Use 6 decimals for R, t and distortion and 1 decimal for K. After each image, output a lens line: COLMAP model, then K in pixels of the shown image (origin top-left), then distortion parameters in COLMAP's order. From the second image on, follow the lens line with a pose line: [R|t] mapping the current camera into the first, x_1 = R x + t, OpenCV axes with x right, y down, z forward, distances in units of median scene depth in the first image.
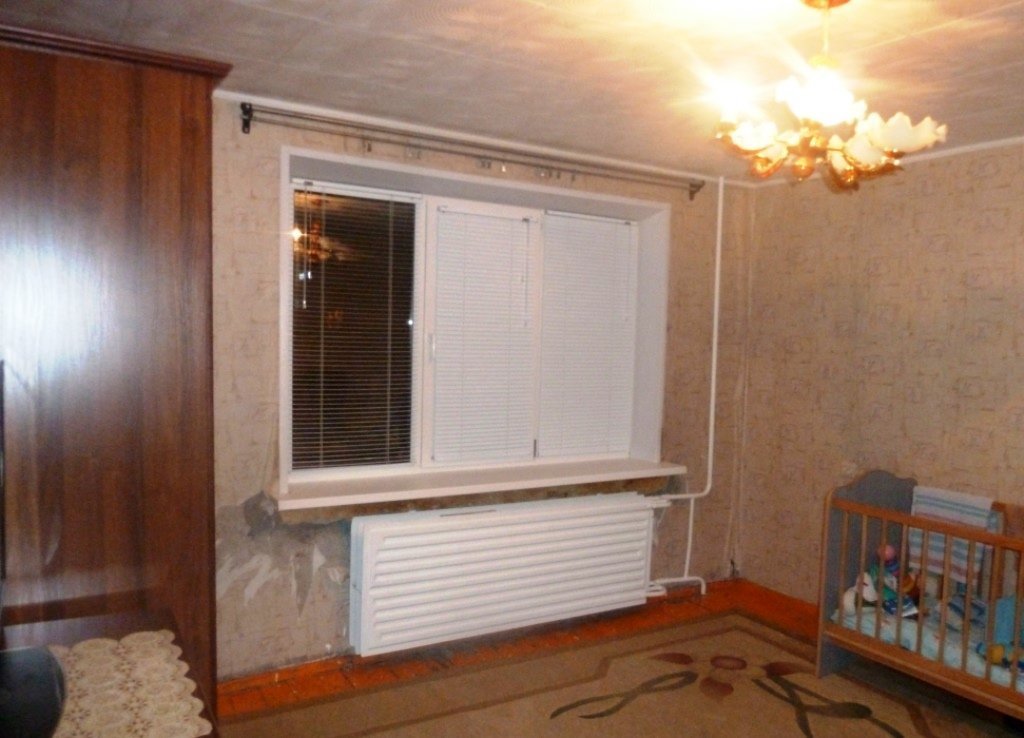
lens RADIAL K [[817.6, 0, 546.4], [0, 817.6, 400.0], [0, 0, 1]] dist [-0.068788, 0.092887]
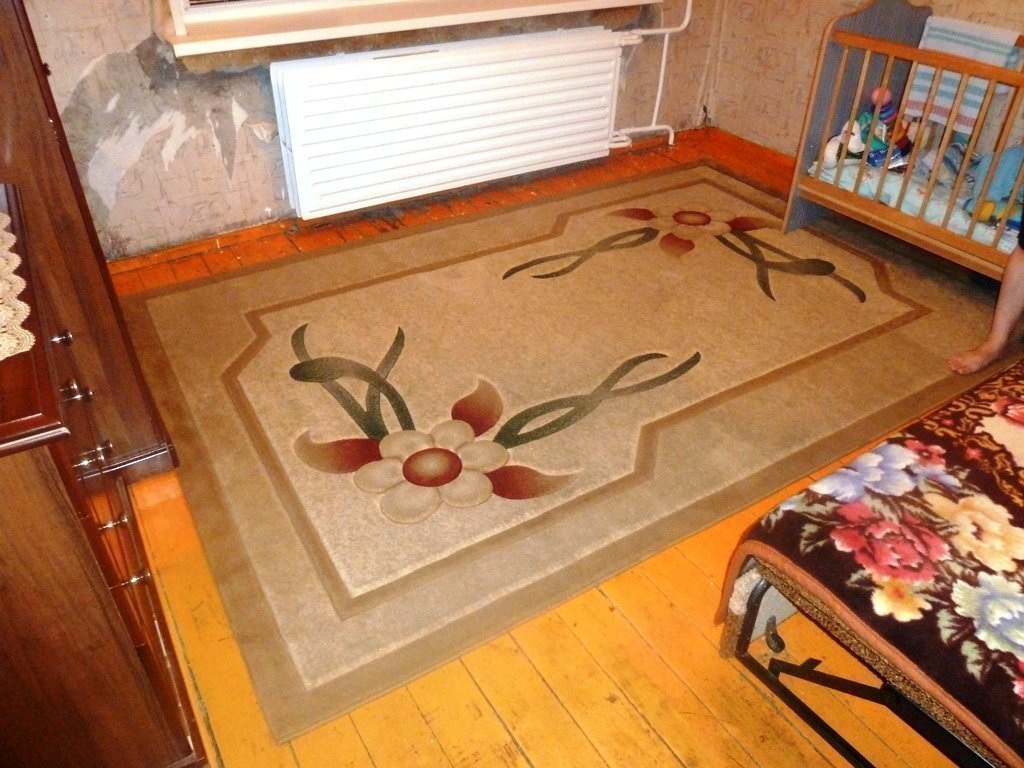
lens RADIAL K [[757.8, 0, 512.0], [0, 757.8, 384.0], [0, 0, 1]] dist [-0.030837, -0.005953]
pose [[0.999795, -0.012895, -0.015600, 0.025580], [0.019097, 0.856394, 0.515970, 0.029658], [0.006706, -0.516162, 0.856465, 0.143407]]
